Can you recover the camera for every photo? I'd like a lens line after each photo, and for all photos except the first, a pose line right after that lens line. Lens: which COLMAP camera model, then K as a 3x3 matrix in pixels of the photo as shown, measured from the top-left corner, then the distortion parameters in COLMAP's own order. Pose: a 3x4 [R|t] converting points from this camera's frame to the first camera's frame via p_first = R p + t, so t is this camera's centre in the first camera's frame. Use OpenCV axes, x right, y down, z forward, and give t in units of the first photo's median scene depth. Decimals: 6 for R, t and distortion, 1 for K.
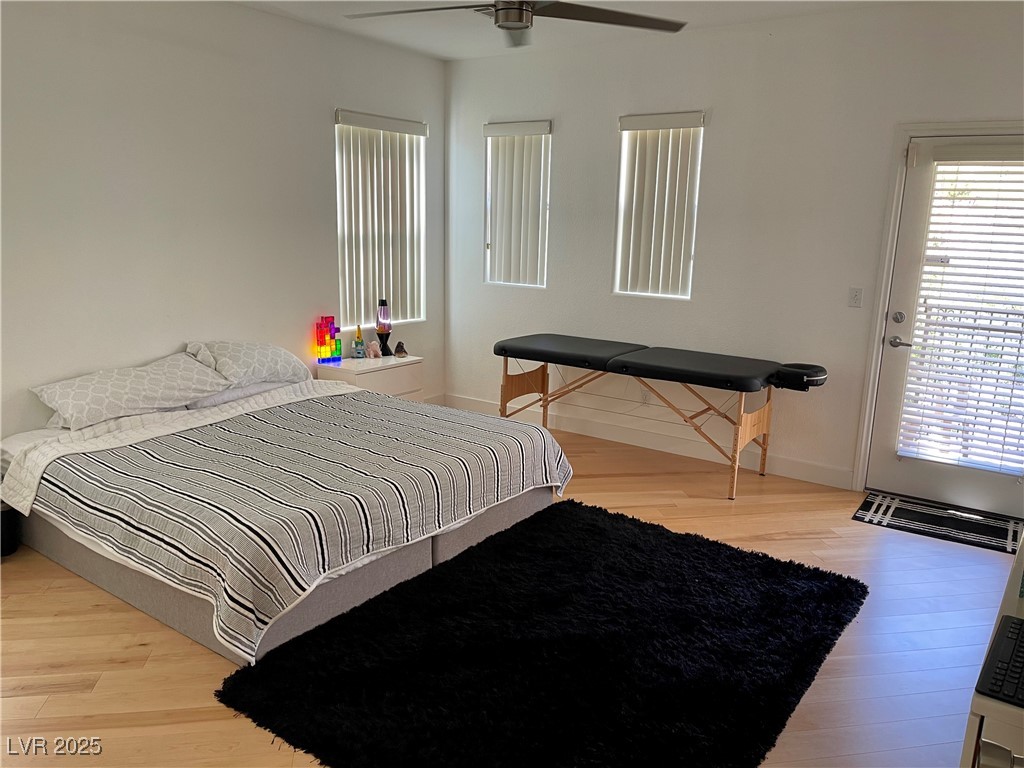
lens RADIAL K [[772.4, 0, 514.5], [0, 772.4, 389.3], [0, 0, 1]] dist [0.064126, -0.060573]
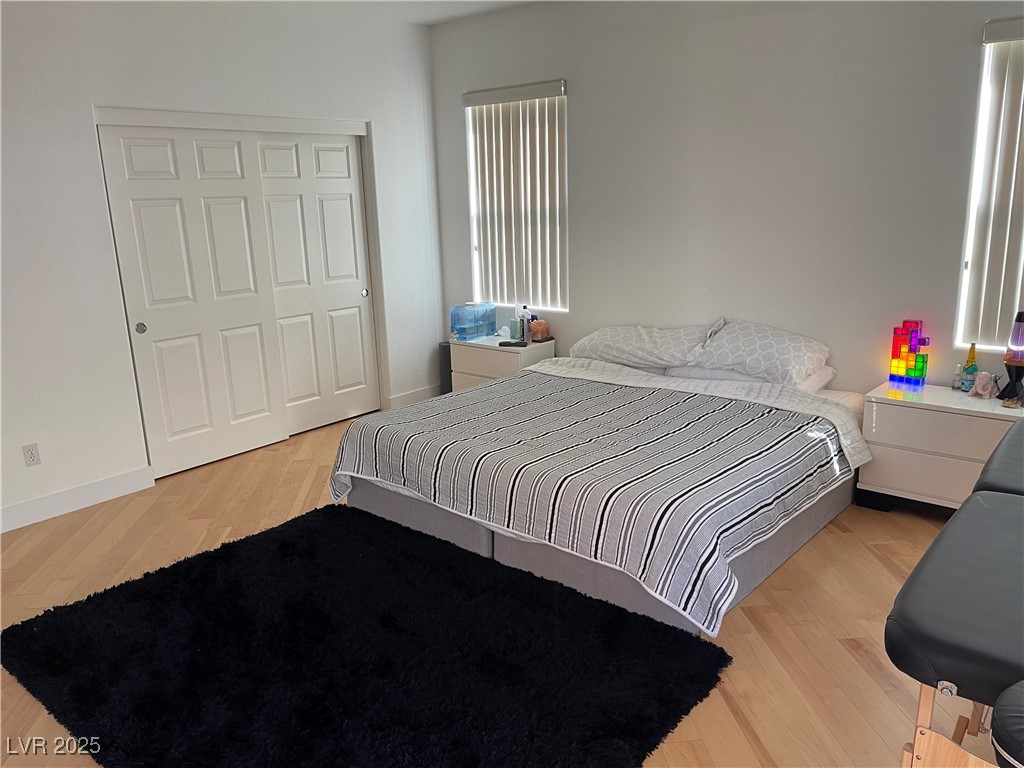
lens RADIAL K [[772.4, 0, 518.1], [0, 772.4, 381.6], [0, 0, 1]] dist [0.064126, -0.060573]
pose [[-0.068508, 0.214456, -0.974328, 0.516575], [-0.193889, 0.955140, 0.223865, -0.133157], [0.978629, 0.204248, -0.023854, 0.671841]]
